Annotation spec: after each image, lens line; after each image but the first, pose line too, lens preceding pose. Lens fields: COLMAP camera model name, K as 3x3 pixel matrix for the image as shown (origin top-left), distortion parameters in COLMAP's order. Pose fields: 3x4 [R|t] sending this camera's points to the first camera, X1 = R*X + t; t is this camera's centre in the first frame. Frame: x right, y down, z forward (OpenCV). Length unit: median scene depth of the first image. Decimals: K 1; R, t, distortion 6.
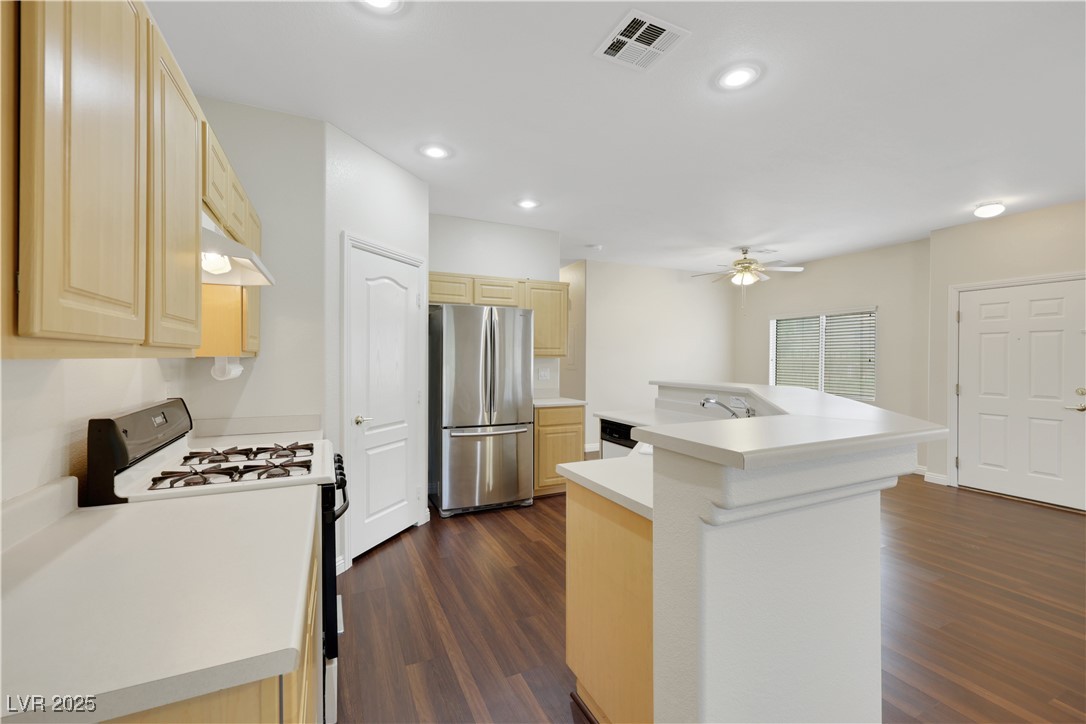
lens RADIAL K [[448.5, 0, 547.9], [0, 448.5, 361.4], [0, 0, 1]] dist [0.004595, -0.000096]
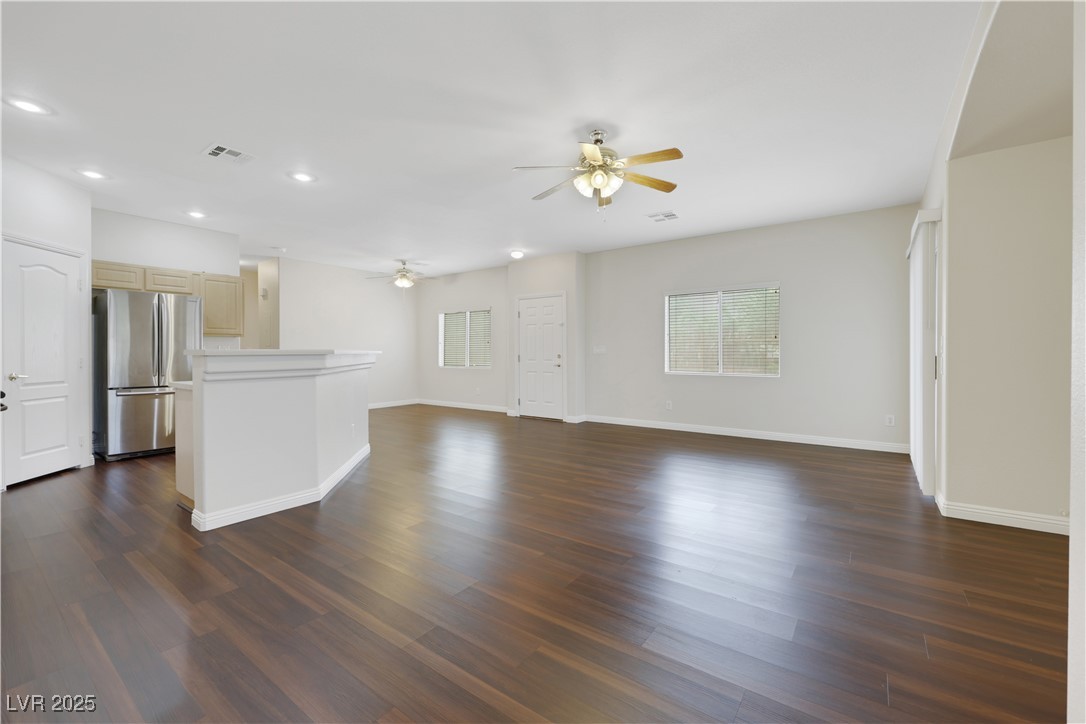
lens RADIAL K [[448.5, 0, 530.0], [0, 448.5, 354.9], [0, 0, 1]] dist [0.004595, -0.000096]
pose [[0.895283, -0.005875, 0.445460, 0.225537], [0.006052, 0.999981, 0.001024, 0.053890], [-0.445457, 0.001779, 0.895301, -0.558472]]
